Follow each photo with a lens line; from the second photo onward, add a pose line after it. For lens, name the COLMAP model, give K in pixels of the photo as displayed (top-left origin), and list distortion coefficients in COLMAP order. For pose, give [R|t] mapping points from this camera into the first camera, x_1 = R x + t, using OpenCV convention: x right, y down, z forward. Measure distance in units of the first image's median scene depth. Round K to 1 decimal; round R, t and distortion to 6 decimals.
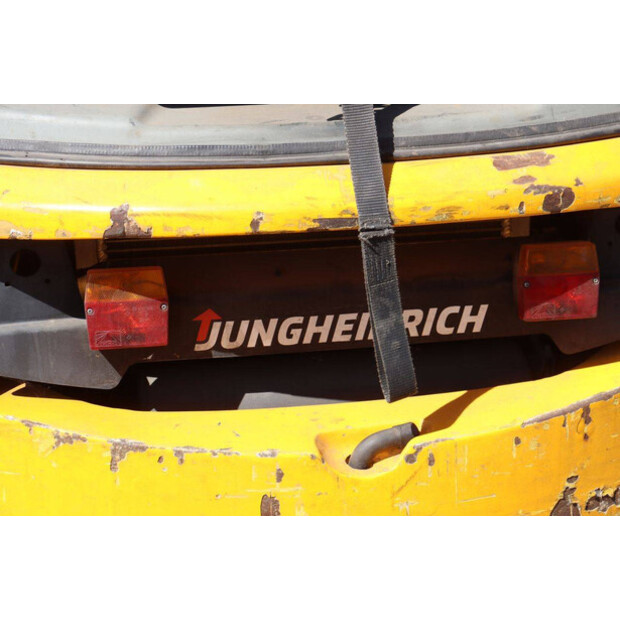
lens RADIAL K [[1279.5, 0, 310.0], [0, 1279.5, 310.0], [0, 0, 1]] dist [0.227086, -0.073515]
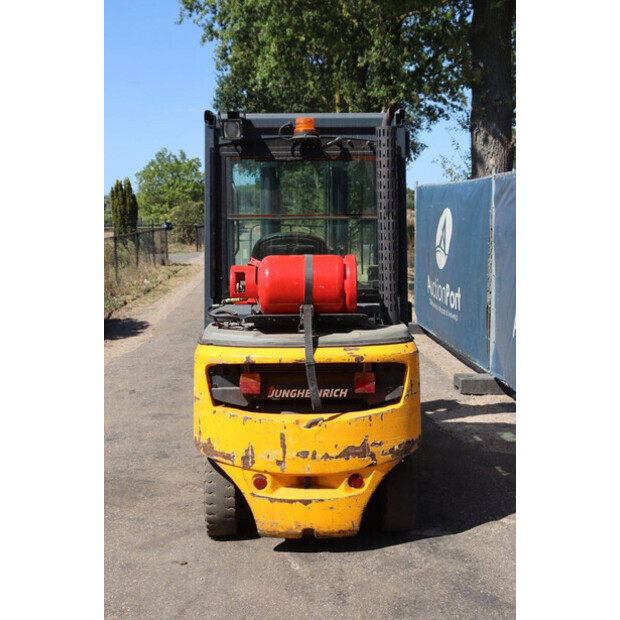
lens RADIAL K [[1279.5, 0, 310.0], [0, 1279.5, 310.0], [0, 0, 1]] dist [0.227086, -0.073515]
pose [[0.976071, 0.014406, -0.216975, 0.891284], [-0.067151, 0.969004, -0.237743, 0.706904], [0.206825, 0.246624, 0.946784, -2.750395]]
